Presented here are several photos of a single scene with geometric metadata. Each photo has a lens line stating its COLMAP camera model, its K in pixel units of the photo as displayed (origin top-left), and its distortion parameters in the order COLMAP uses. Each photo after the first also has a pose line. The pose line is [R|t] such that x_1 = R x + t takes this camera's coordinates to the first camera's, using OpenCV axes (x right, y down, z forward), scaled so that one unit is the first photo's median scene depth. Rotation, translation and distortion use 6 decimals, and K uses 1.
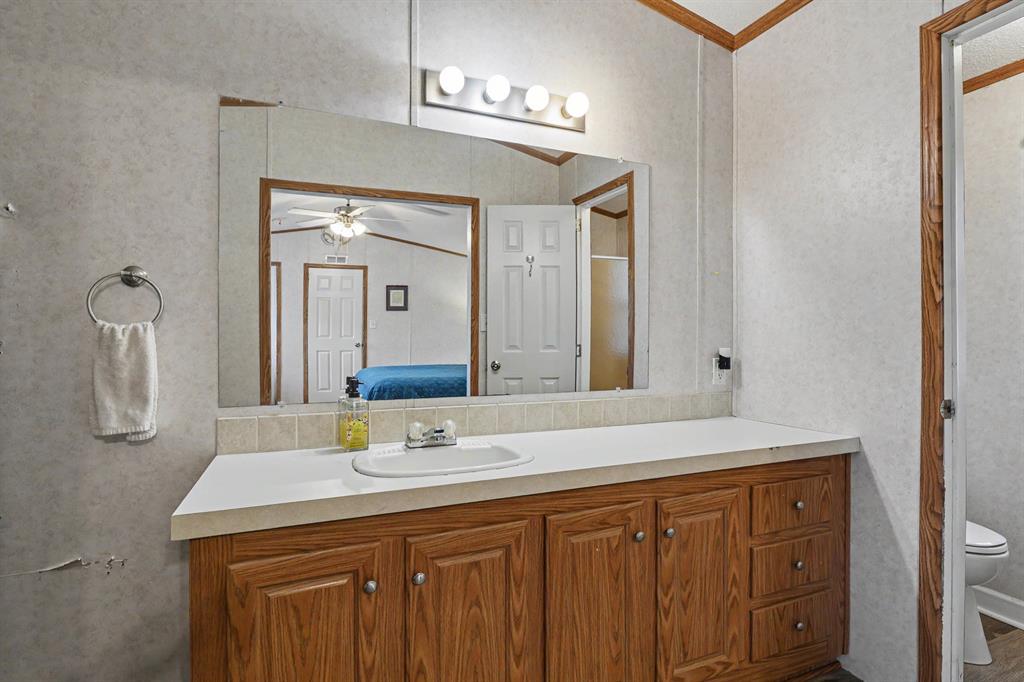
lens RADIAL K [[513.7, 0, 515.8], [0, 513.7, 337.5], [0, 0, 1]] dist [0.000787, 0.000154]
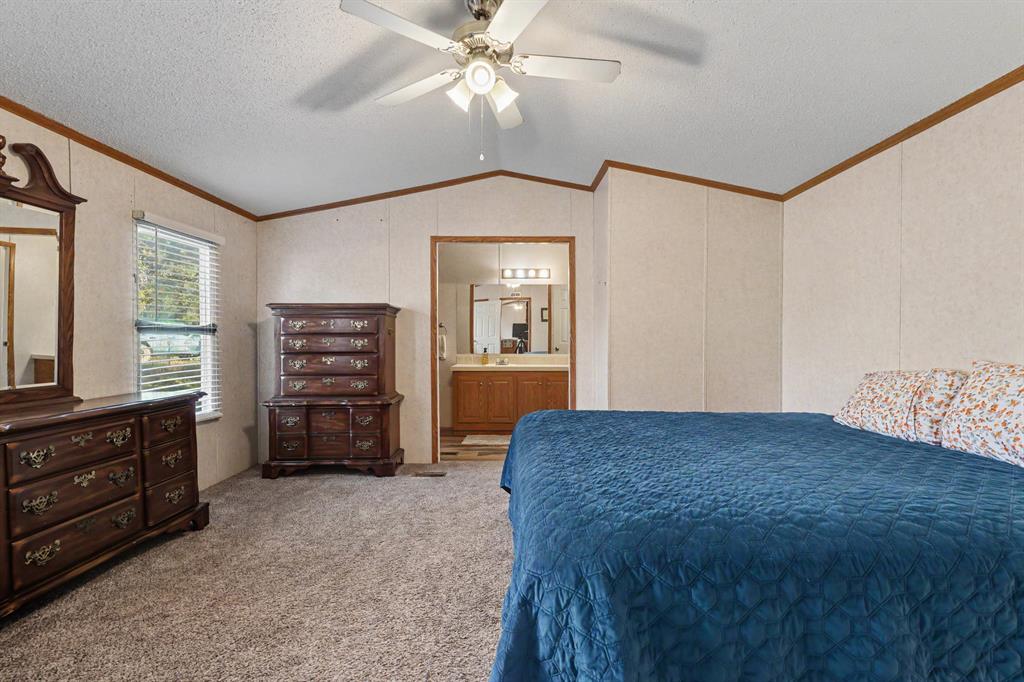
lens RADIAL K [[467.2, 0, 506.0], [0, 467.2, 340.0], [0, 0, 1]] dist [-0.008456, 0.003065]
pose [[0.911032, 0.001816, -0.412332, 1.650991], [0.001413, 0.999971, 0.007526, -0.016751], [0.412333, -0.007439, 0.911003, -2.808053]]
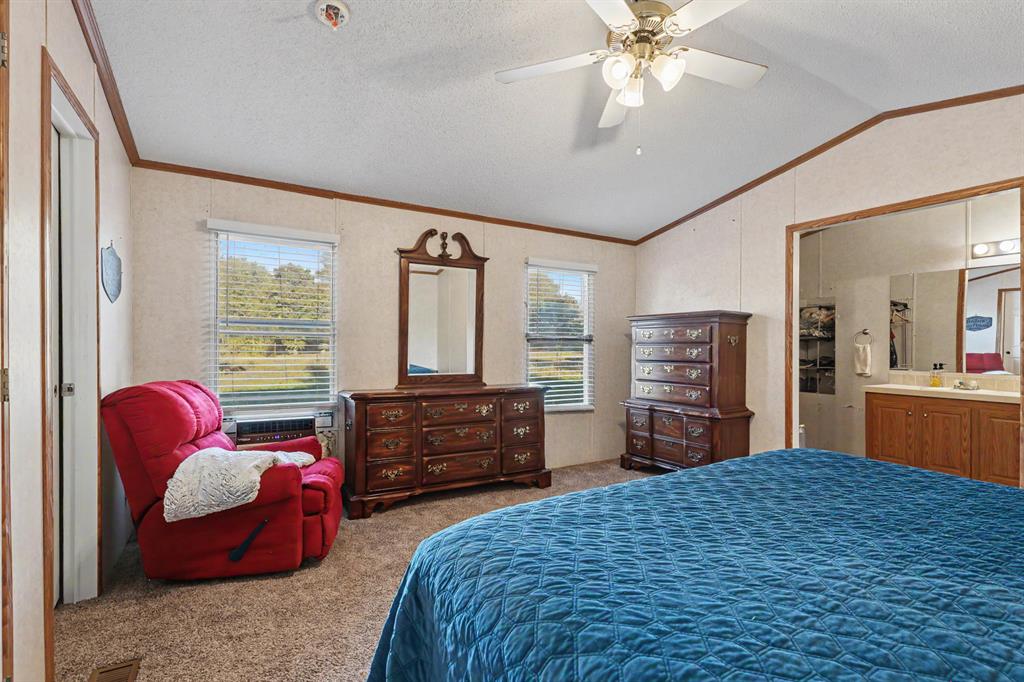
lens RADIAL K [[467.2, 0, 518.7], [0, 467.2, 347.0], [0, 0, 1]] dist [-0.008456, 0.003065]
pose [[0.122569, 0.005341, -0.992446, 2.338544], [-0.003188, 0.999982, 0.004988, -0.019848], [0.992455, 0.002552, 0.122584, -1.939504]]
